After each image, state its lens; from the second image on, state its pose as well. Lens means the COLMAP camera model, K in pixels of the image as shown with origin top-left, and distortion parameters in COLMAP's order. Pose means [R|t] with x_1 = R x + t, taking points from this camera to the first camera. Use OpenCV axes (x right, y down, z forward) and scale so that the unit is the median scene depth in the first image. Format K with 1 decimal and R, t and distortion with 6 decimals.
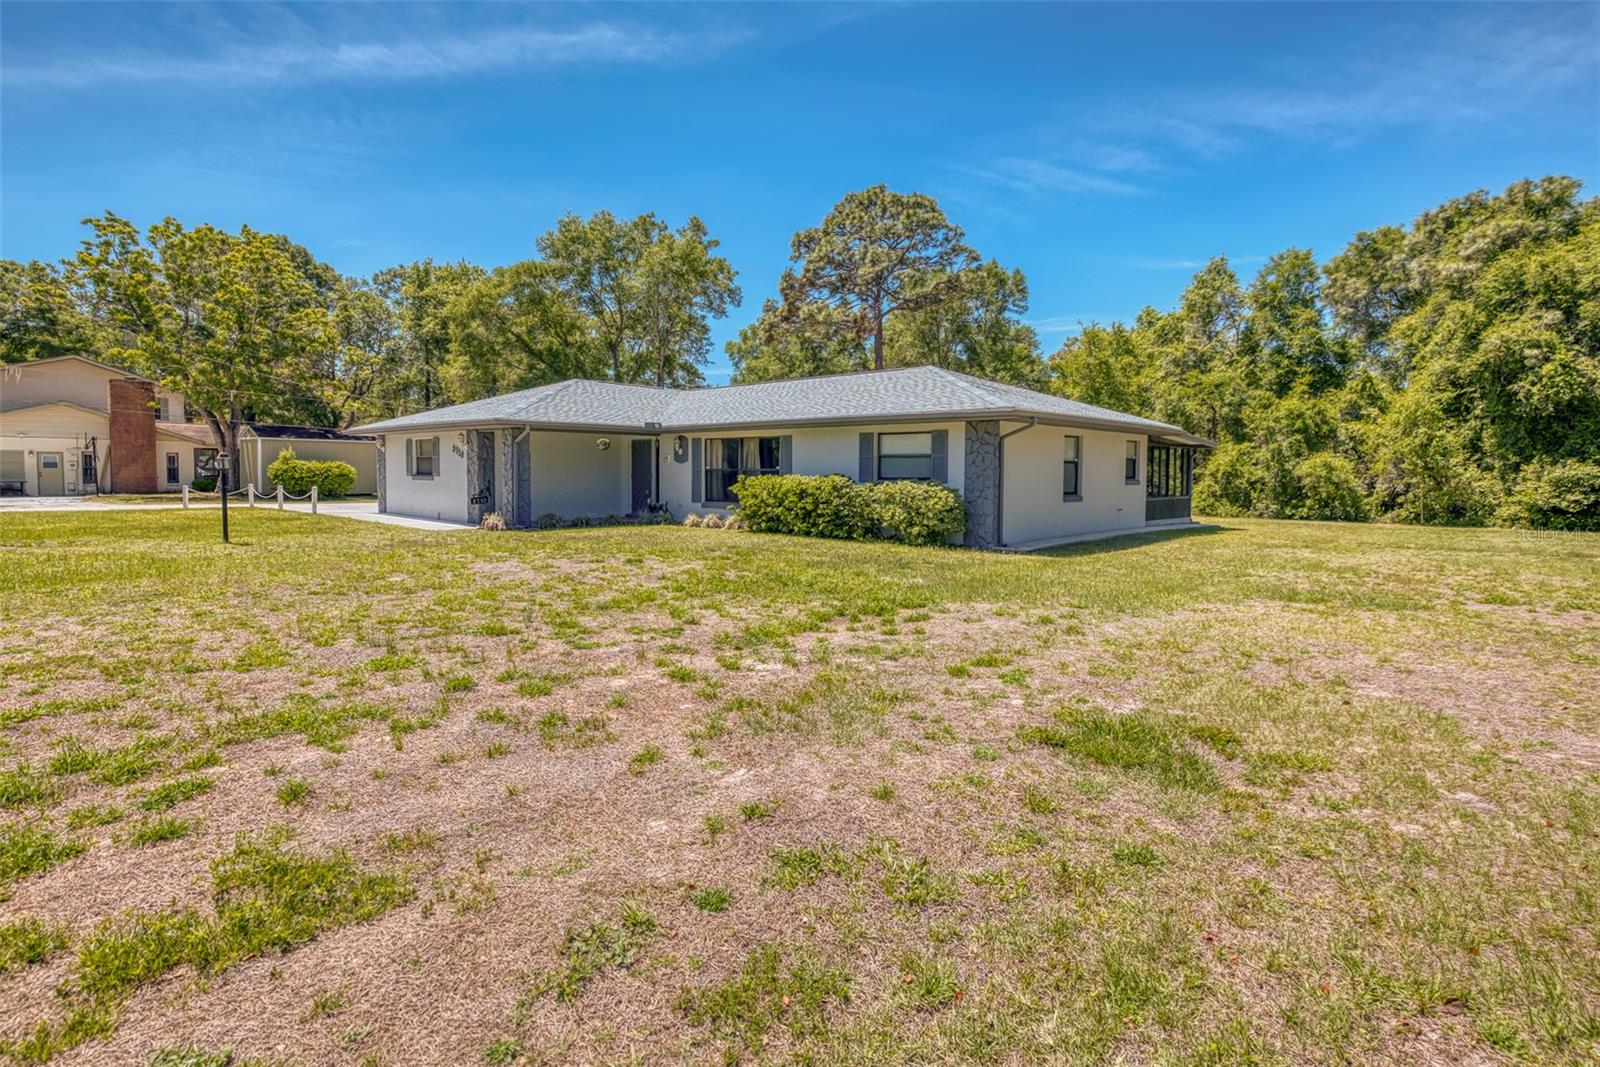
lens RADIAL K [[771.8, 0, 805.5], [0, 771.8, 528.2], [0, 0, 1]] dist [0.006410, -0.000988]
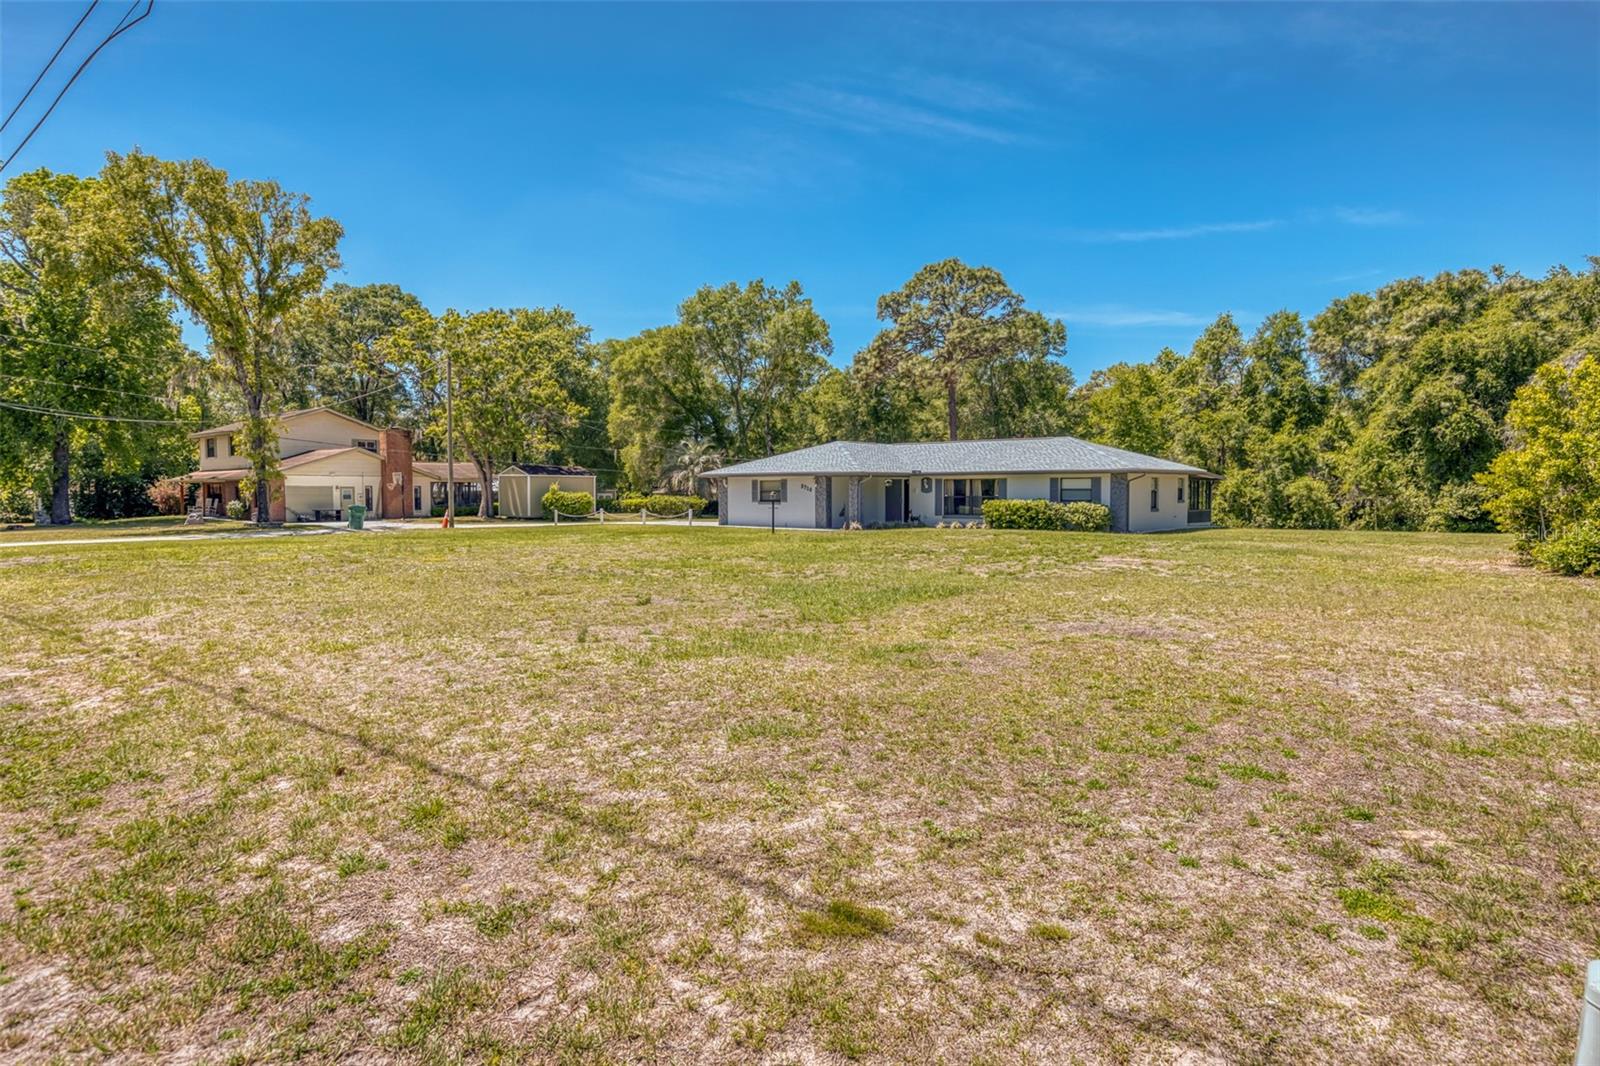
lens RADIAL K [[914.4, 0, 800.1], [0, 914.4, 572.8], [0, 0, 1]] dist [0.000517, 0.004609]
pose [[0.998424, -0.014979, 0.054088, -0.273465], [0.014197, 0.999789, 0.014815, 0.029570], [-0.054298, -0.014024, 0.998426, -0.509354]]
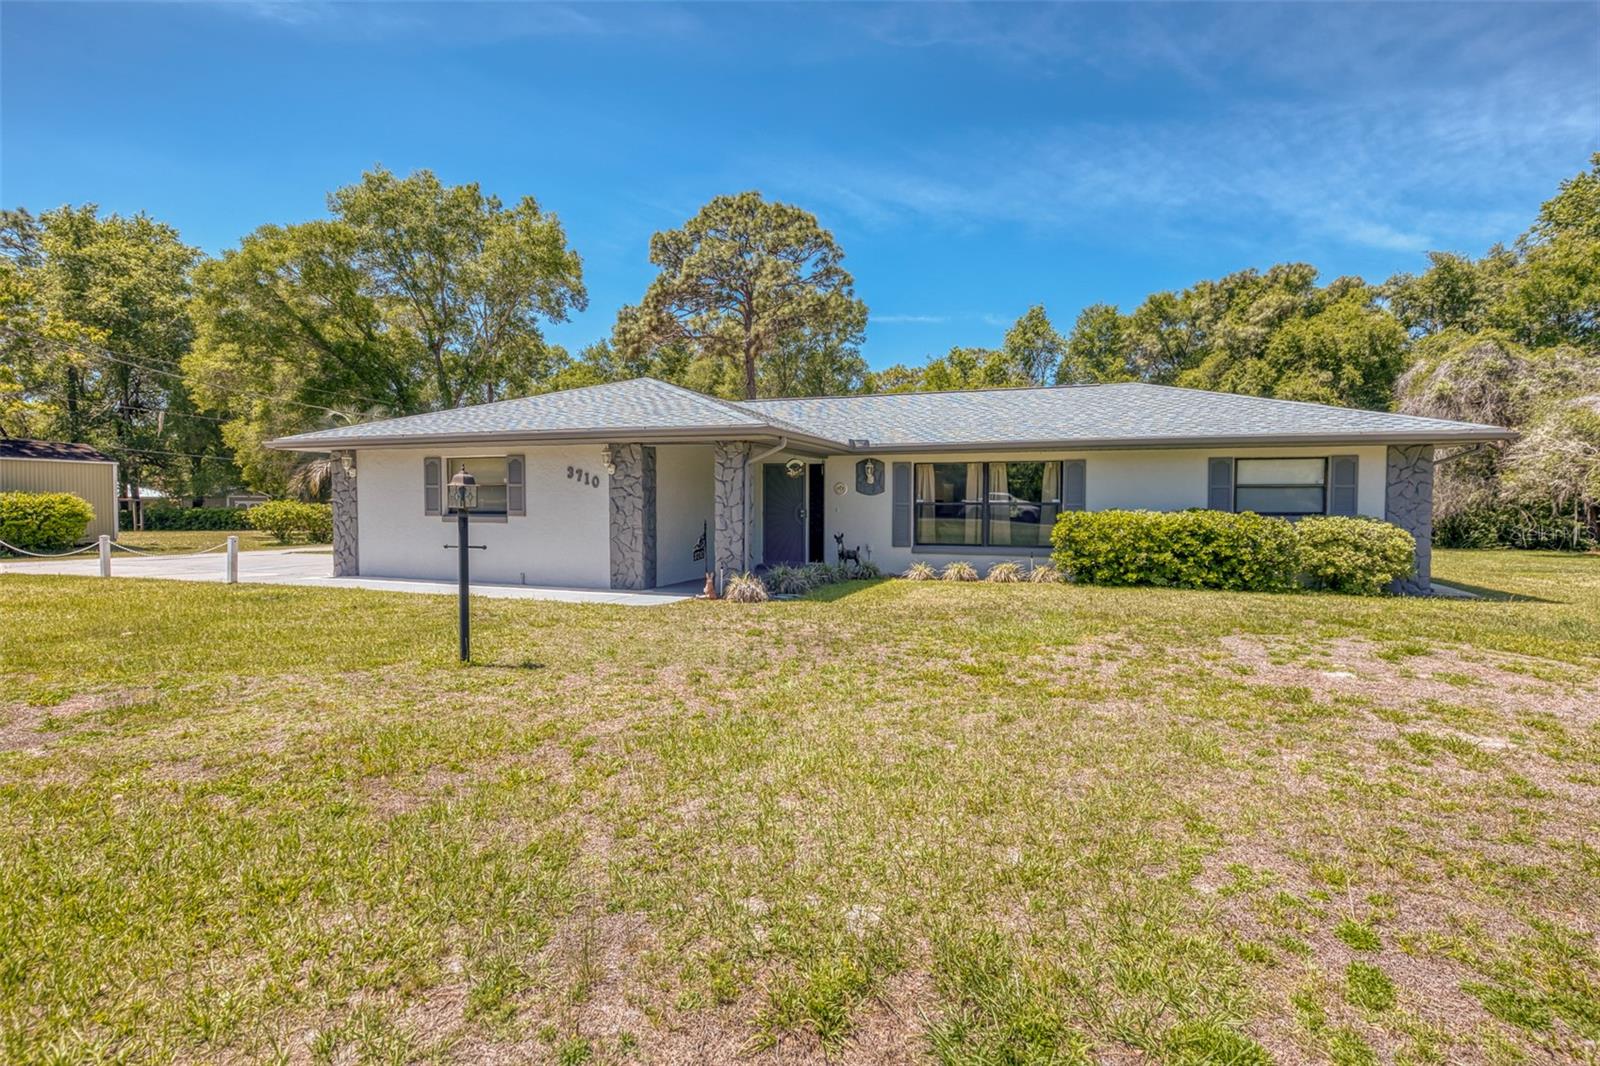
lens RADIAL K [[771.8, 0, 806.5], [0, 771.8, 534.1], [0, 0, 1]] dist [0.006410, -0.000988]
pose [[0.922636, -0.020777, 0.385112, -0.247387], [0.033289, 0.999111, -0.025850, -0.014319], [-0.384233, 0.036670, 0.922508, 0.165492]]
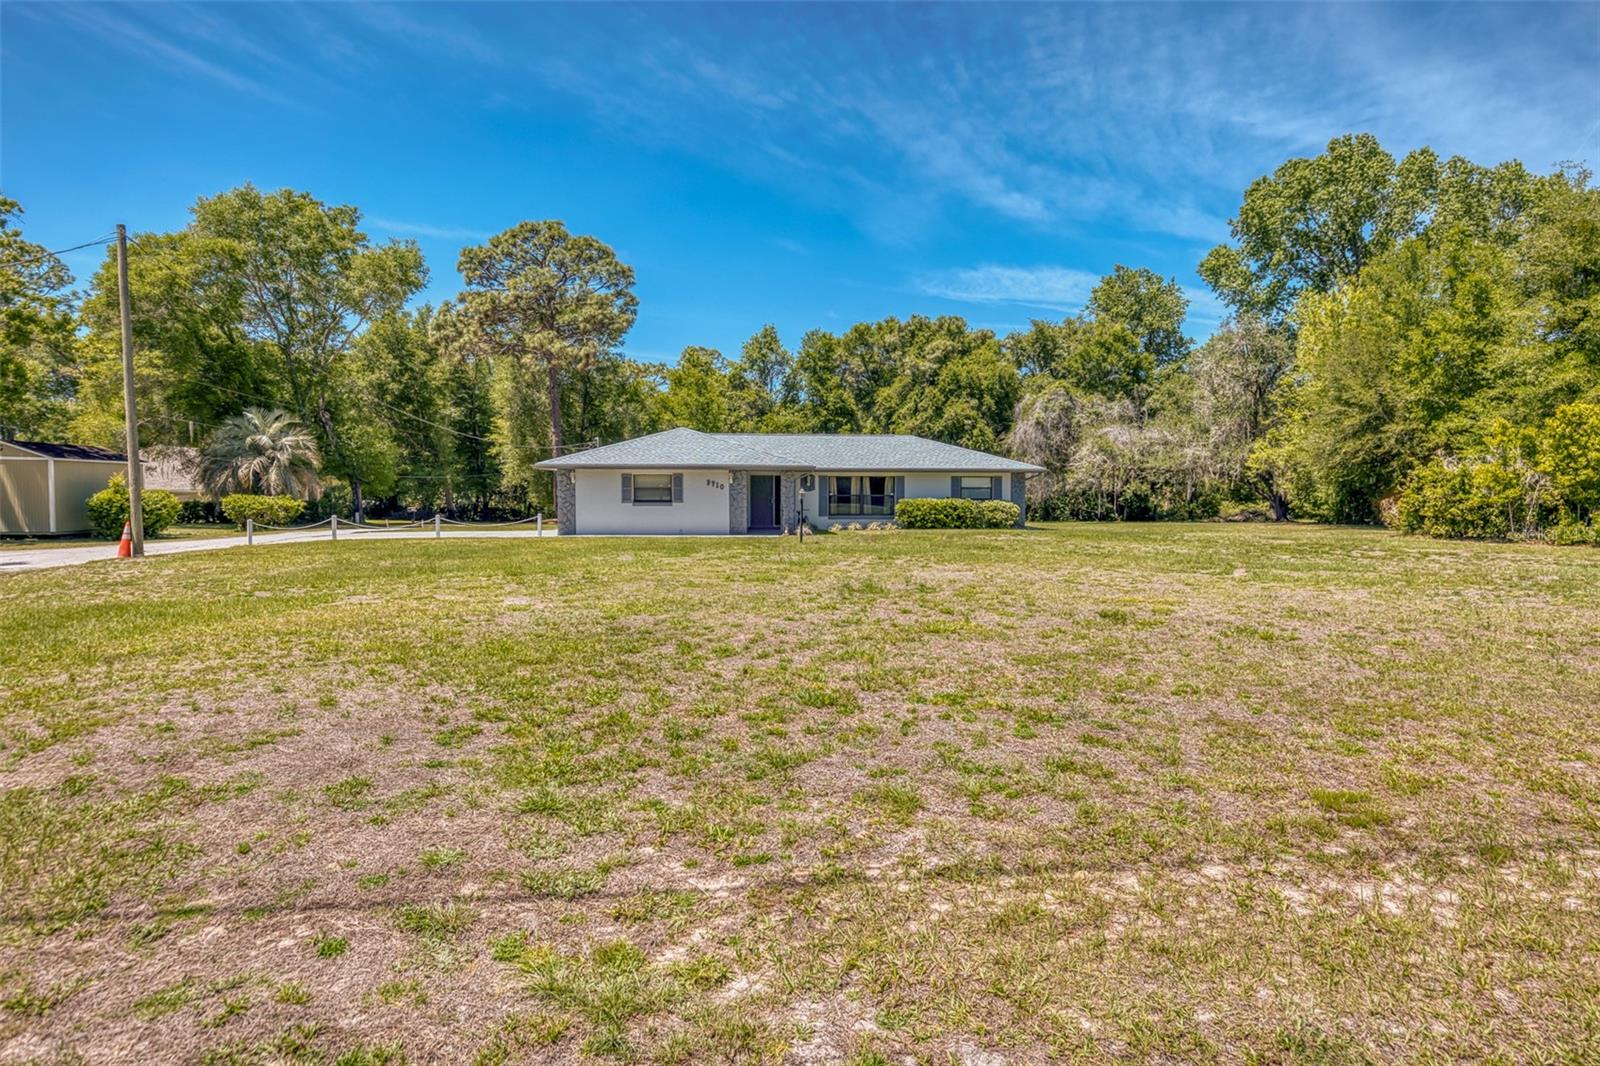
lens RADIAL K [[914.4, 0, 808.3], [0, 914.4, 545.0], [0, 0, 1]] dist [0.000517, 0.004609]
pose [[0.679638, -0.051835, 0.731714, -0.735567], [0.058251, 0.998164, 0.016605, -0.003694], [-0.731232, 0.031337, 0.681409, -0.118630]]
